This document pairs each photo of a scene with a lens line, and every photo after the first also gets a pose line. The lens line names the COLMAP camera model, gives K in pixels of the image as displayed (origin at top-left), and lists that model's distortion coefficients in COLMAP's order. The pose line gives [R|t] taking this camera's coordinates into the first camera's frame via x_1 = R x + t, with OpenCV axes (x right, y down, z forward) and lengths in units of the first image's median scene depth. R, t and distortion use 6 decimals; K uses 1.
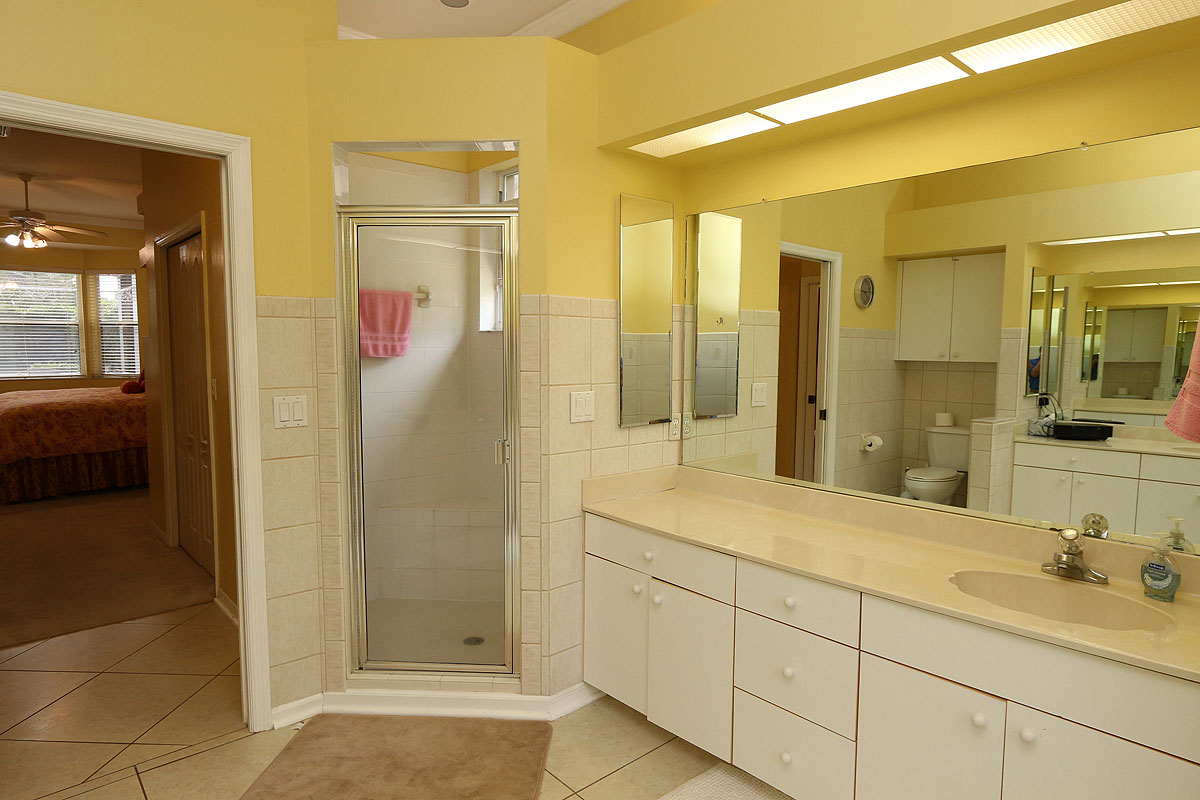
lens RADIAL K [[693.8, 0, 600.3], [0, 693.8, 404.8], [0, 0, 1]] dist [-0.004143, -0.000681]
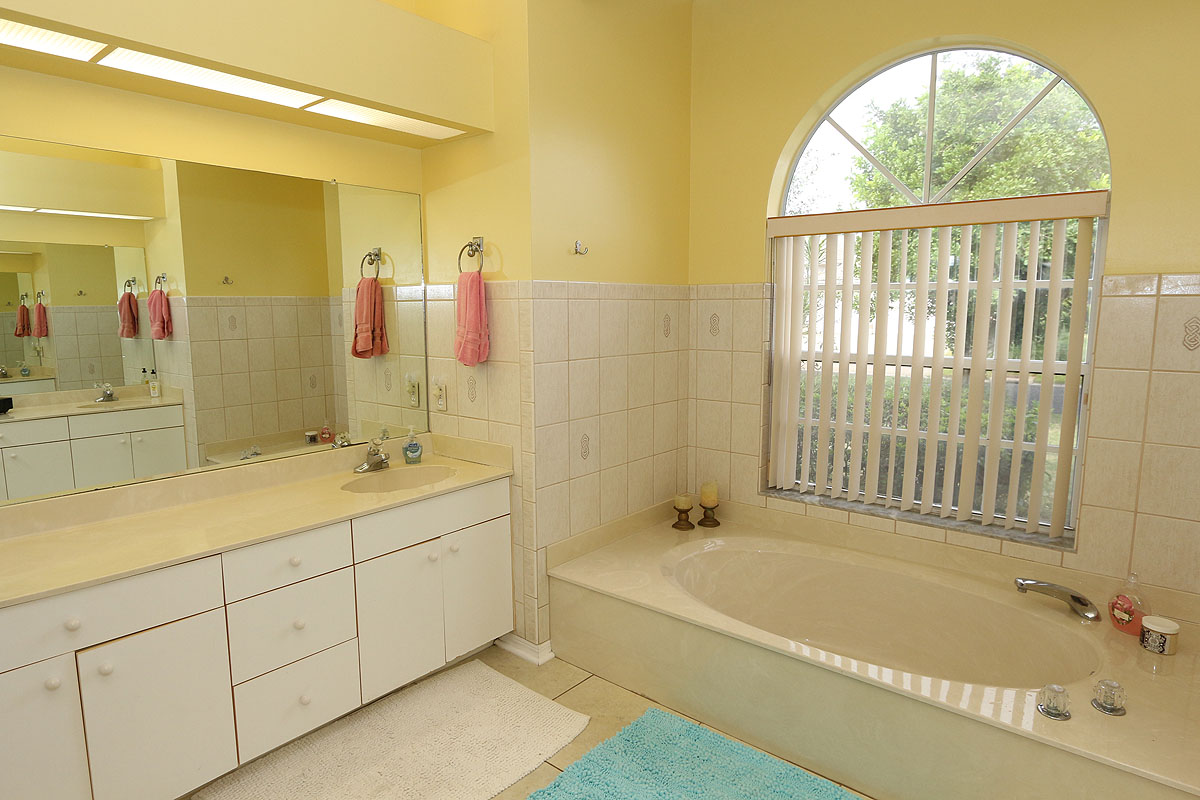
lens RADIAL K [[693.8, 0, 600.7], [0, 693.8, 399.6], [0, 0, 1]] dist [-0.004143, -0.000681]
pose [[-0.139802, -0.133779, 0.981101, -0.768967], [0.092900, 0.984688, 0.147507, -0.074187], [-0.985812, 0.111766, -0.125233, 0.590143]]
